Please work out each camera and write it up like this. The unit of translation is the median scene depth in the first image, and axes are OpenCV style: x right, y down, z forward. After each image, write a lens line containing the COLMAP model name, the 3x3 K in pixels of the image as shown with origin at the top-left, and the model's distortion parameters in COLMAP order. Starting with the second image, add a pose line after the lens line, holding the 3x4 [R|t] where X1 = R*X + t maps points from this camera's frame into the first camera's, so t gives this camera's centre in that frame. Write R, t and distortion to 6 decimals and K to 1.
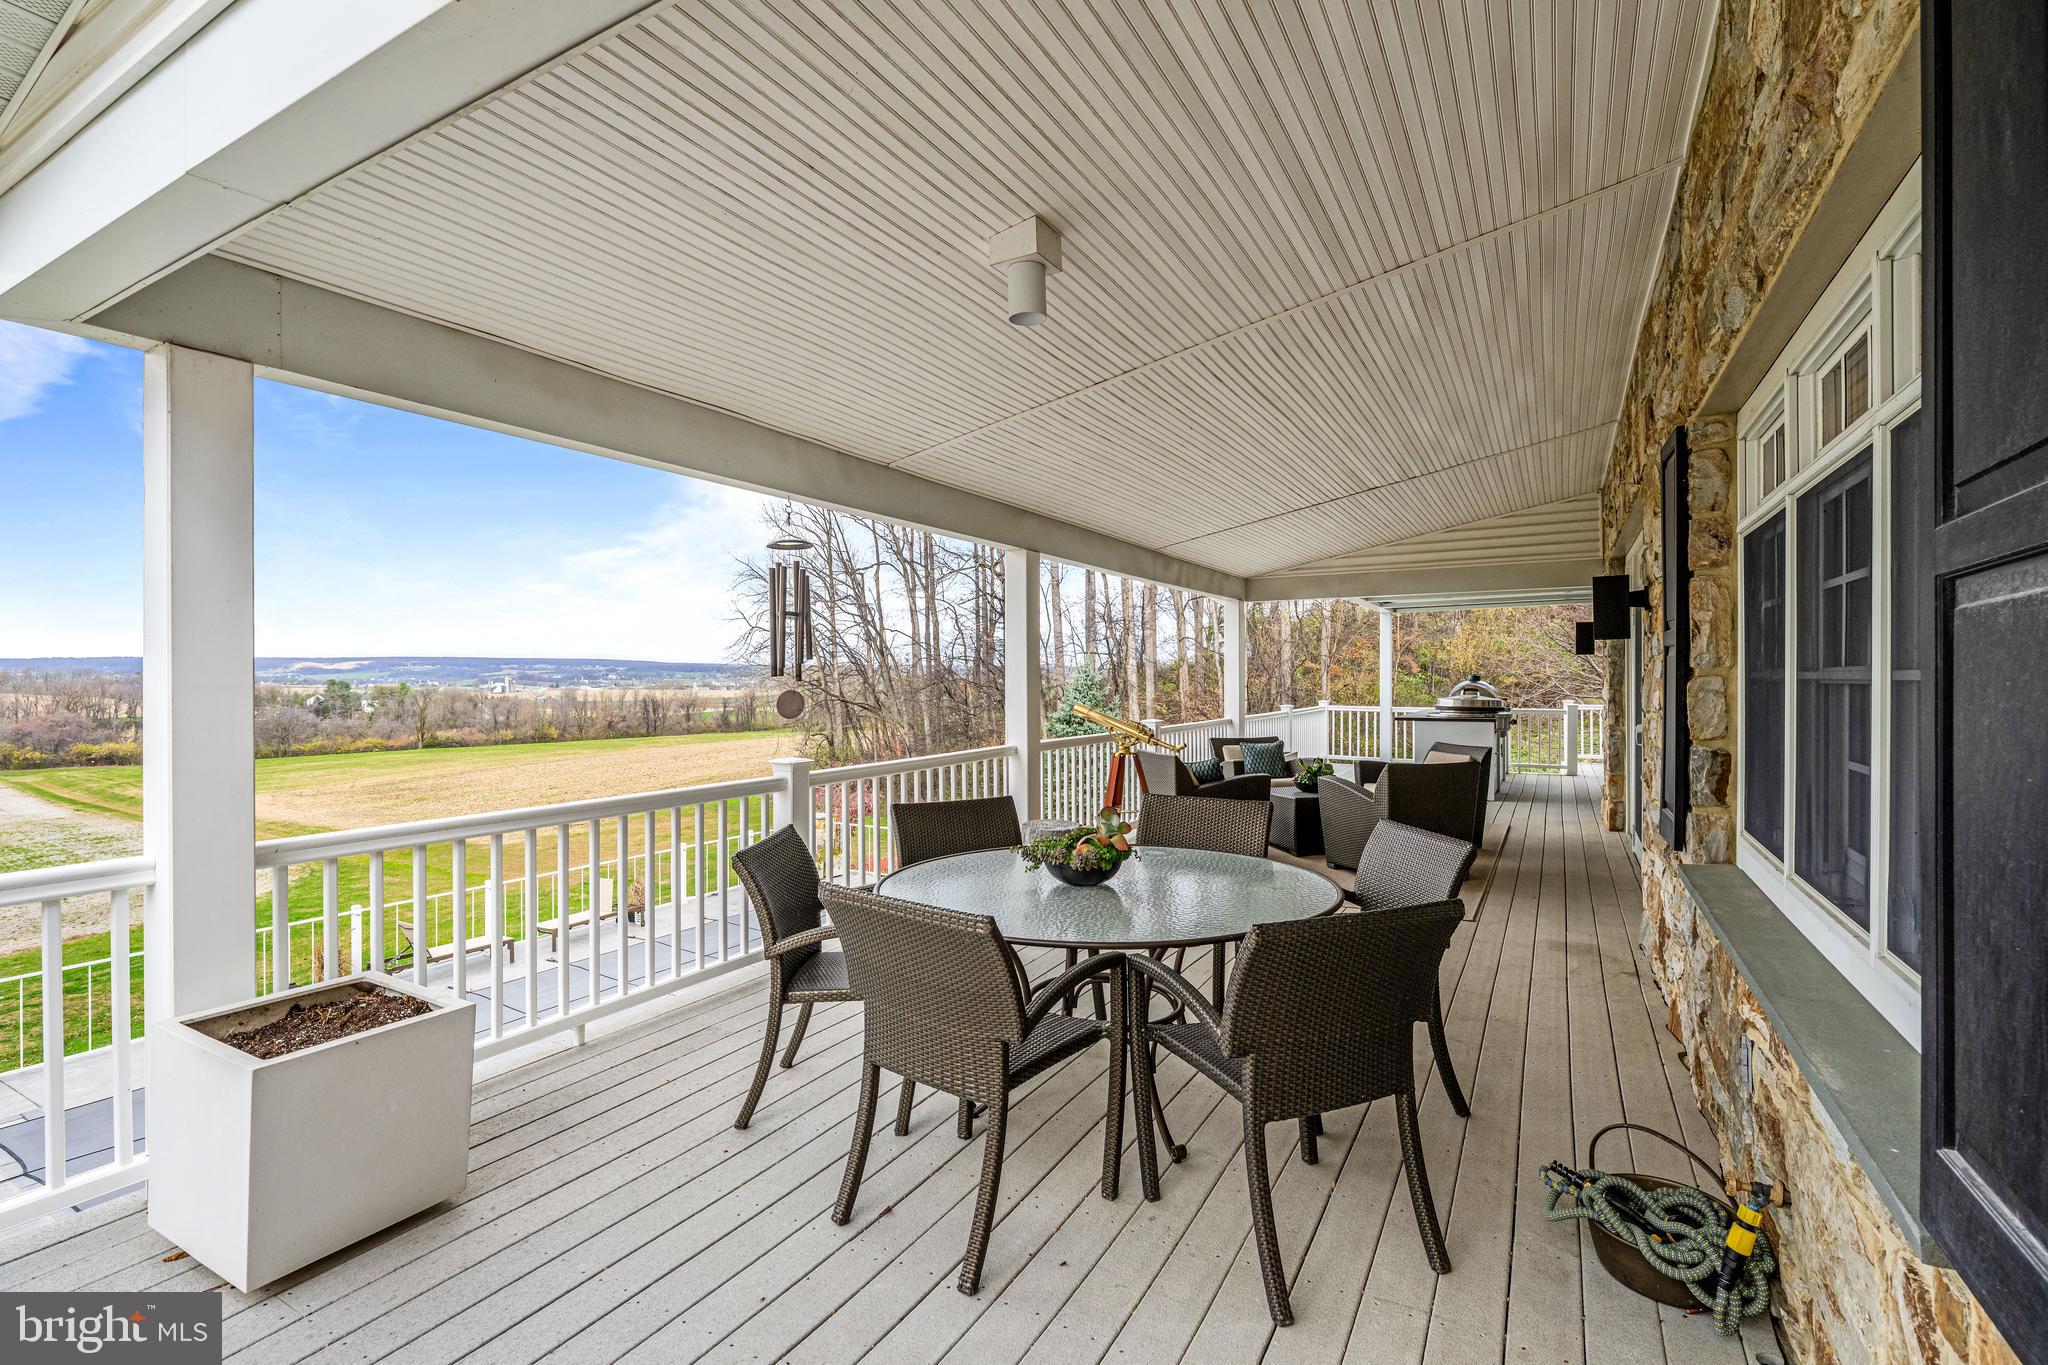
lens RADIAL K [[922.4, 0, 1015.8], [0, 922.4, 673.4], [0, 0, 1]] dist [0.008262, 0.000007]
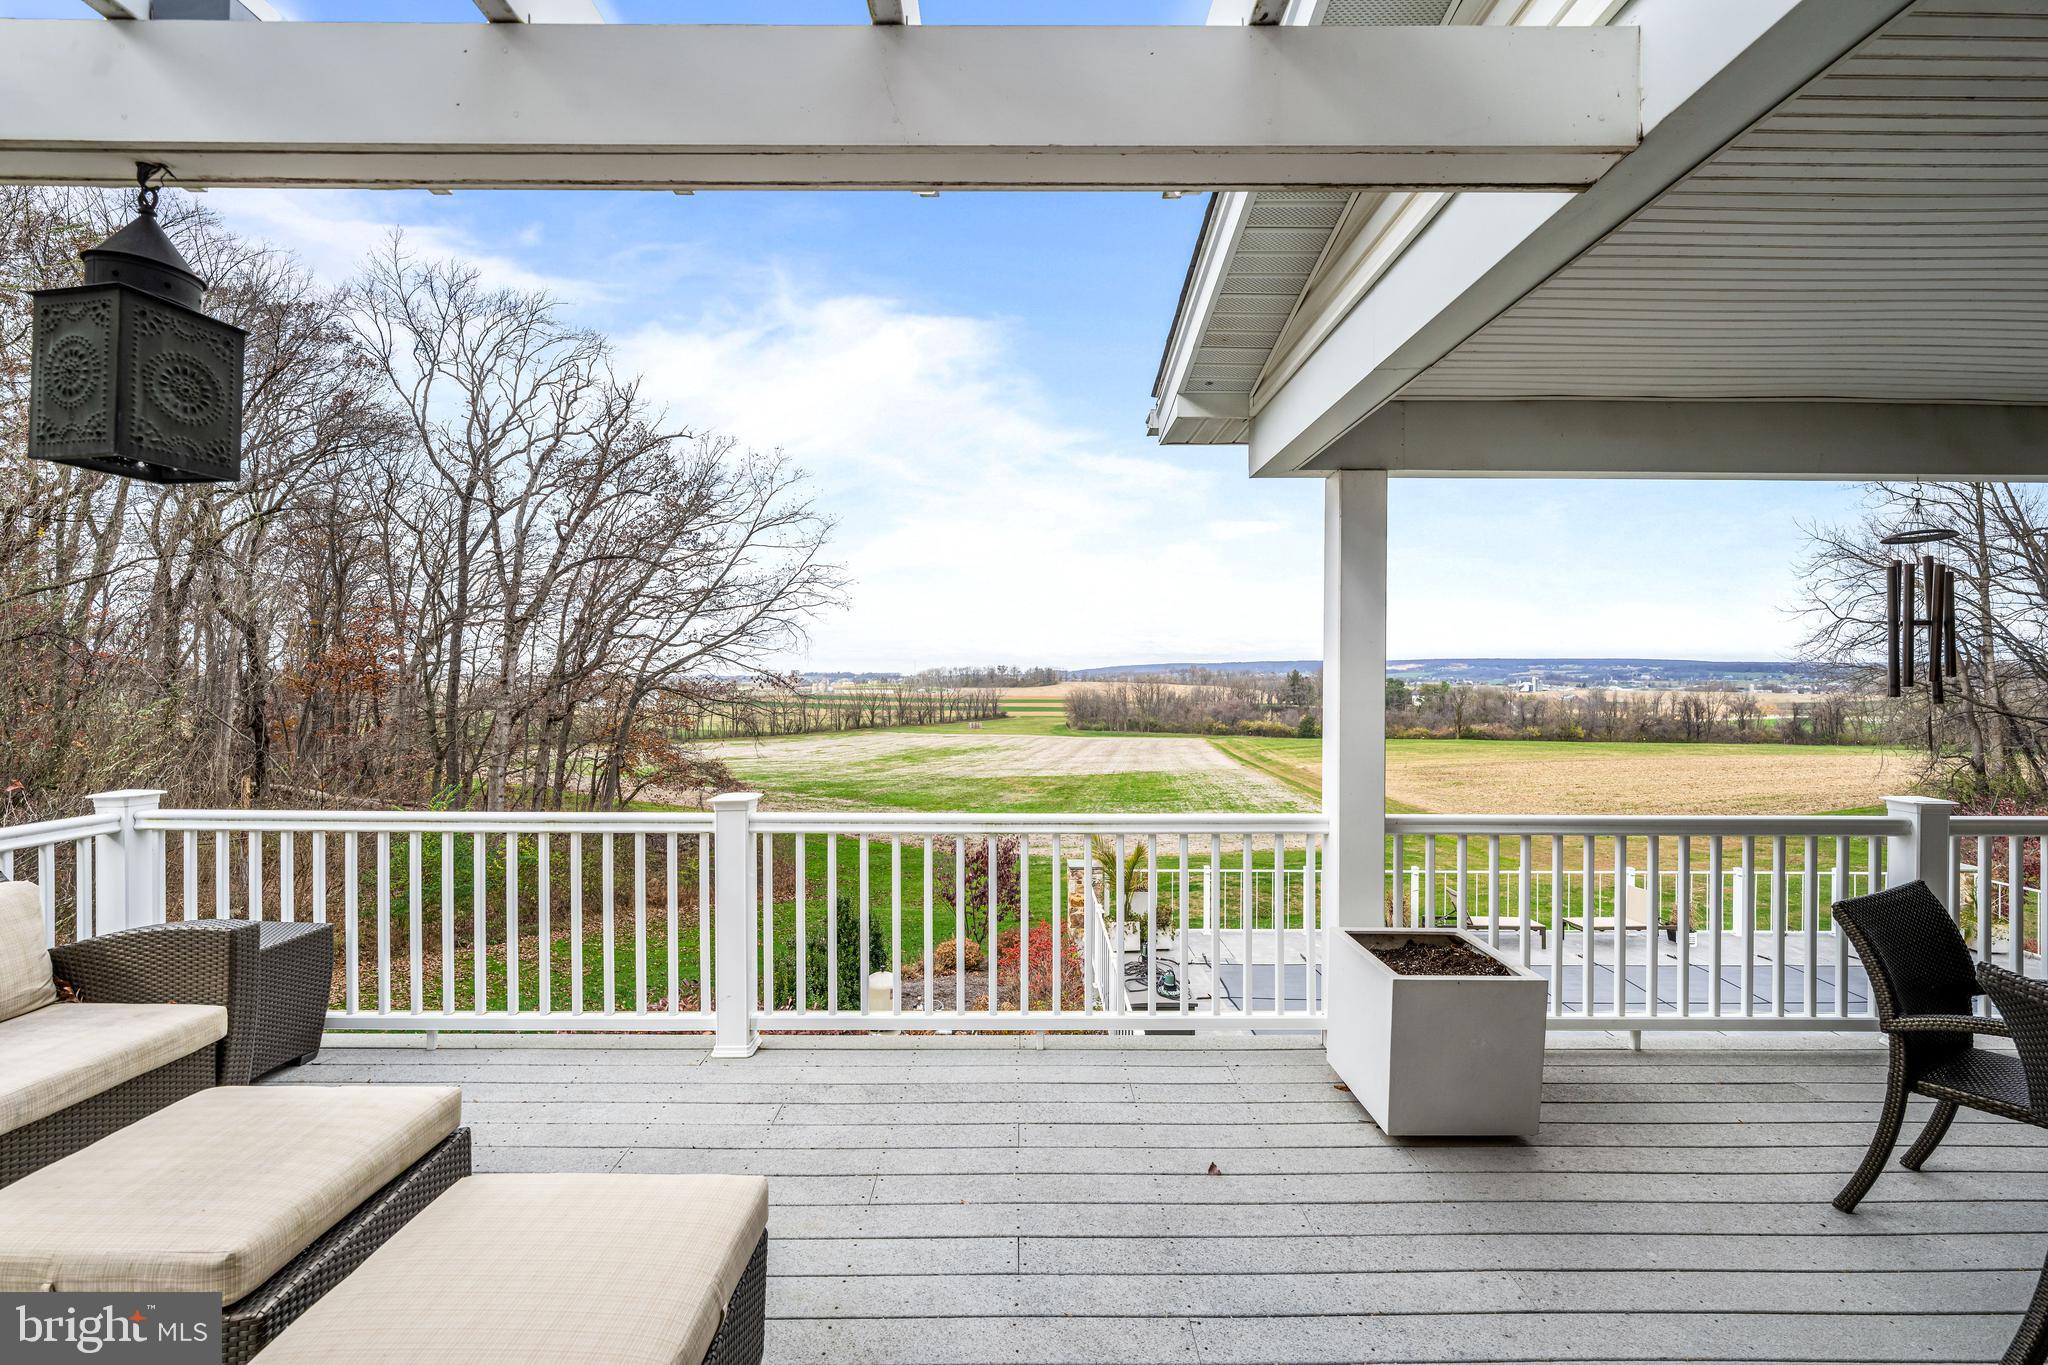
lens RADIAL K [[864.1, 0, 1029.9], [0, 864.1, 678.9], [0, 0, 1]] dist [-0.000584, -0.000293]
pose [[0.513992, 0.007318, -0.857764, 0.007361], [-0.001576, 0.999970, 0.007586, -0.018691], [0.857794, -0.002548, 0.513988, -0.073007]]
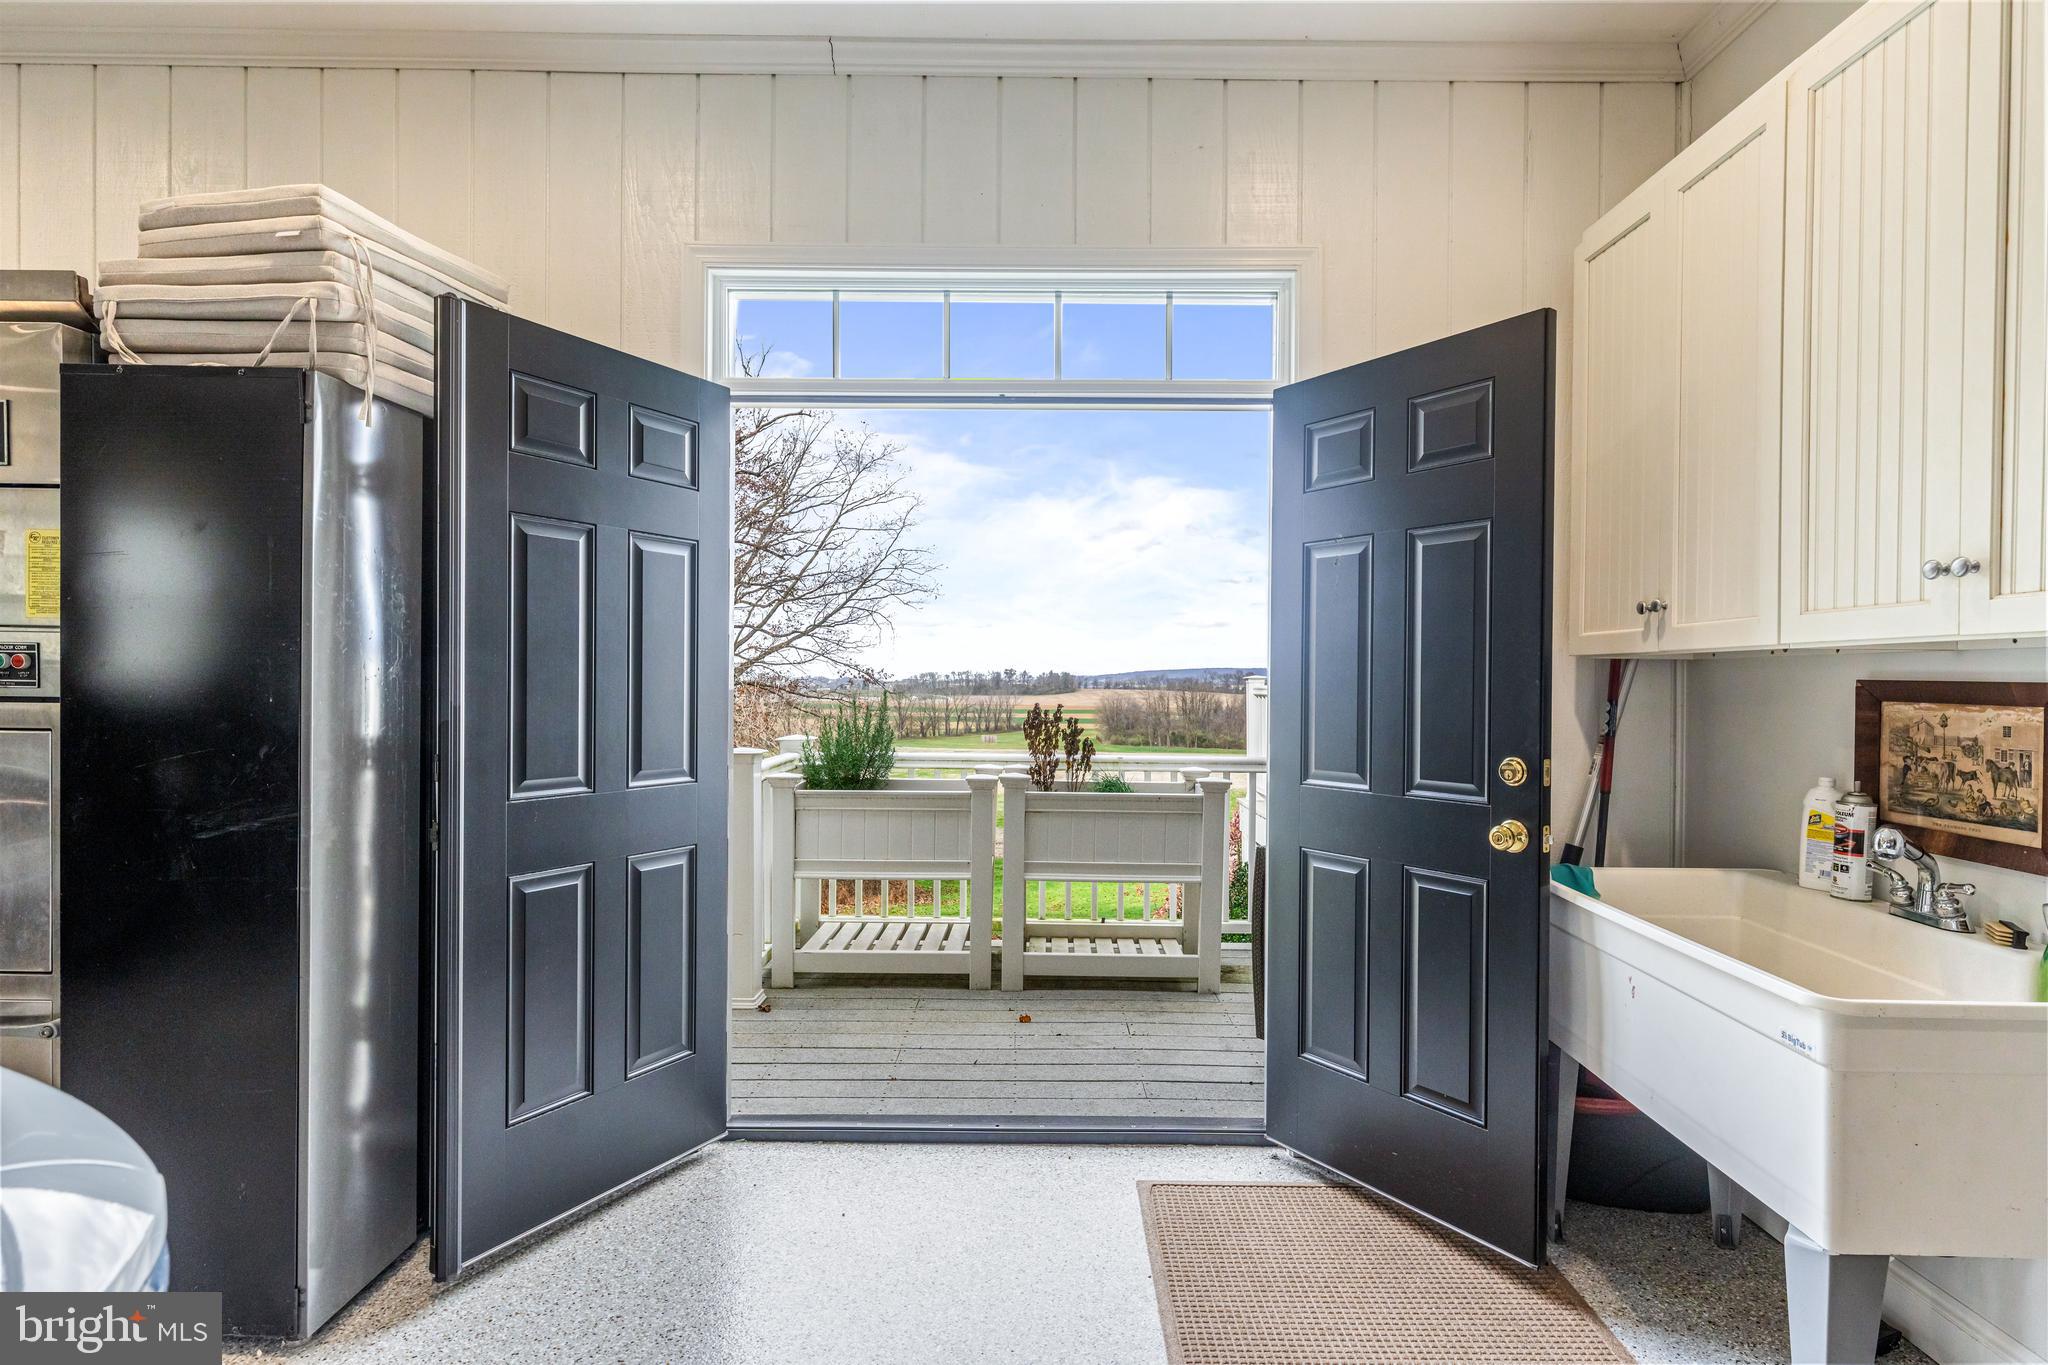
lens RADIAL K [[1044.6, 0, 1034.0], [0, 1044.6, 688.5], [0, 0, 1]] dist [0.001624, 0.000012]
pose [[0.515086, 0.013318, -0.857035, 2.875906], [-0.006227, 0.999911, 0.011795, -0.192400], [0.857116, -0.000739, 0.515123, -3.960685]]
